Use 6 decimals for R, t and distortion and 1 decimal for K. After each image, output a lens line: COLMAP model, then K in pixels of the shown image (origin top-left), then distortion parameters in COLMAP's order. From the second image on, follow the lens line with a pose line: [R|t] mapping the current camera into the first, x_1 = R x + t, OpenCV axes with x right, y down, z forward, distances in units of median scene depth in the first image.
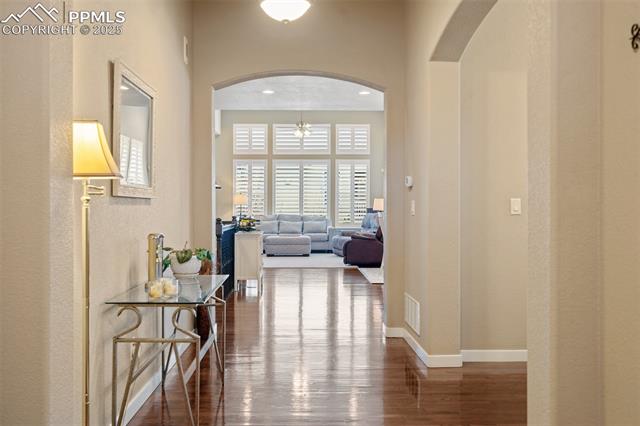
lens RADIAL K [[629.9, 0, 318.8], [0, 629.9, 208.8], [0, 0, 1]] dist [0.018957, 0.000000]
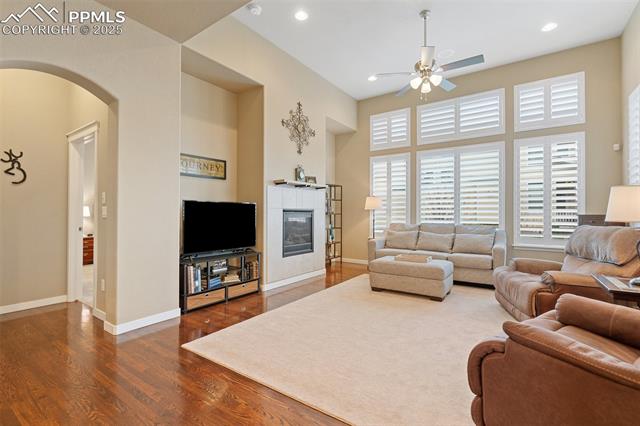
lens RADIAL K [[292.0, 0, 317.3], [0, 292.0, 210.8], [0, 0, 1]] dist [-0.007890, 0.002434]
pose [[0.797530, -0.004437, -0.603263, 0.046536], [-0.002407, 0.999942, -0.010537, -0.001238], [0.603275, 0.009855, 0.797473, 0.650493]]
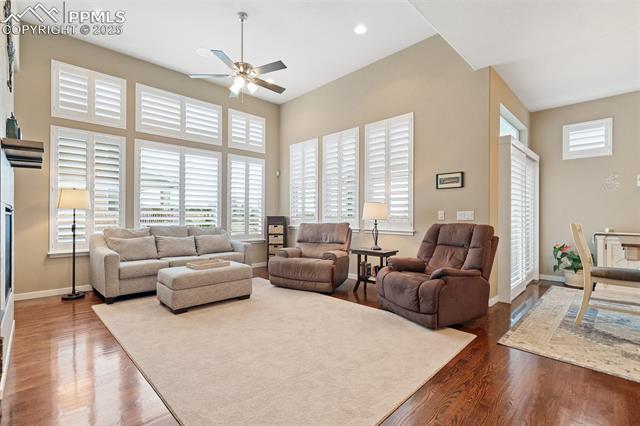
lens RADIAL K [[292.0, 0, 316.0], [0, 292.0, 216.0], [0, 0, 1]] dist [-0.007890, 0.002434]
pose [[0.741100, 0.000986, 0.671394, -0.137157], [-0.001266, 0.999999, -0.000071, -0.001426], [-0.671394, -0.000797, 0.741100, 0.673637]]
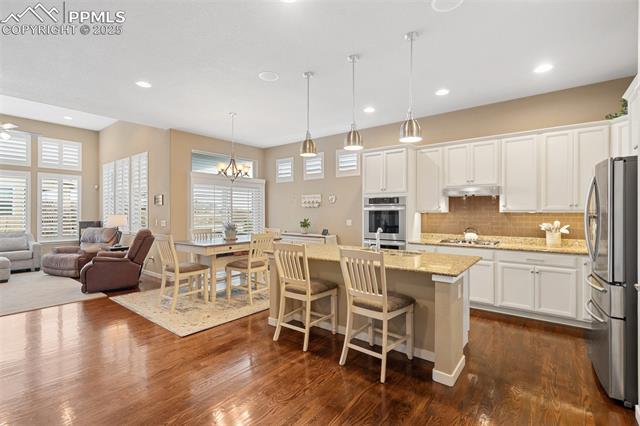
lens RADIAL K [[292.0, 0, 317.2], [0, 292.0, 213.5], [0, 0, 1]] dist [-0.007890, 0.002434]
pose [[0.639402, -0.003438, 0.768865, -0.043813], [0.002270, 0.999994, 0.002583, -0.015019], [-0.768869, 0.000094, 0.639406, 0.384856]]
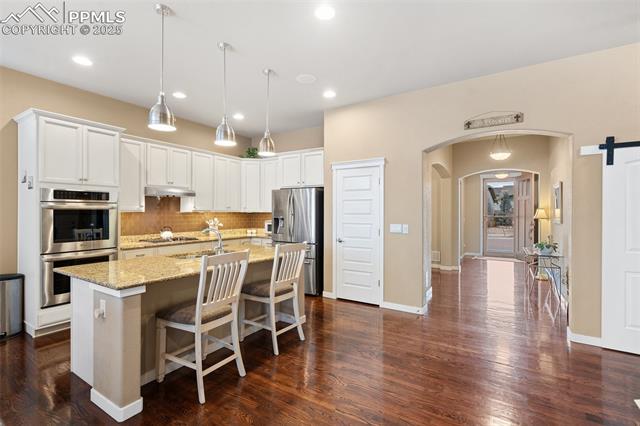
lens RADIAL K [[292.0, 0, 320.3], [0, 292.0, 214.2], [0, 0, 1]] dist [-0.007890, 0.002434]
pose [[-0.832590, -0.005521, 0.553862, -0.029114], [-0.000083, 0.999952, 0.009842, -0.015793], [-0.553890, 0.008149, -0.832550, 0.607136]]
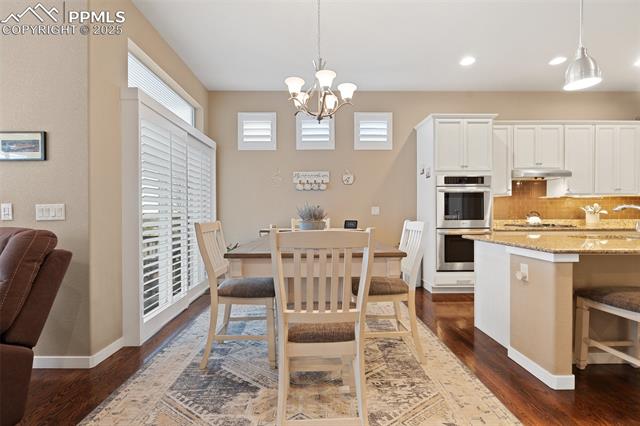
lens RADIAL K [[292.0, 0, 315.3], [0, 292.0, 213.5], [0, 0, 1]] dist [-0.007890, 0.002434]
pose [[0.023826, -0.004330, 0.999707, -0.014059], [0.005349, 0.999977, 0.004204, -0.001069], [-0.999702, 0.005247, 0.023849, 0.645535]]
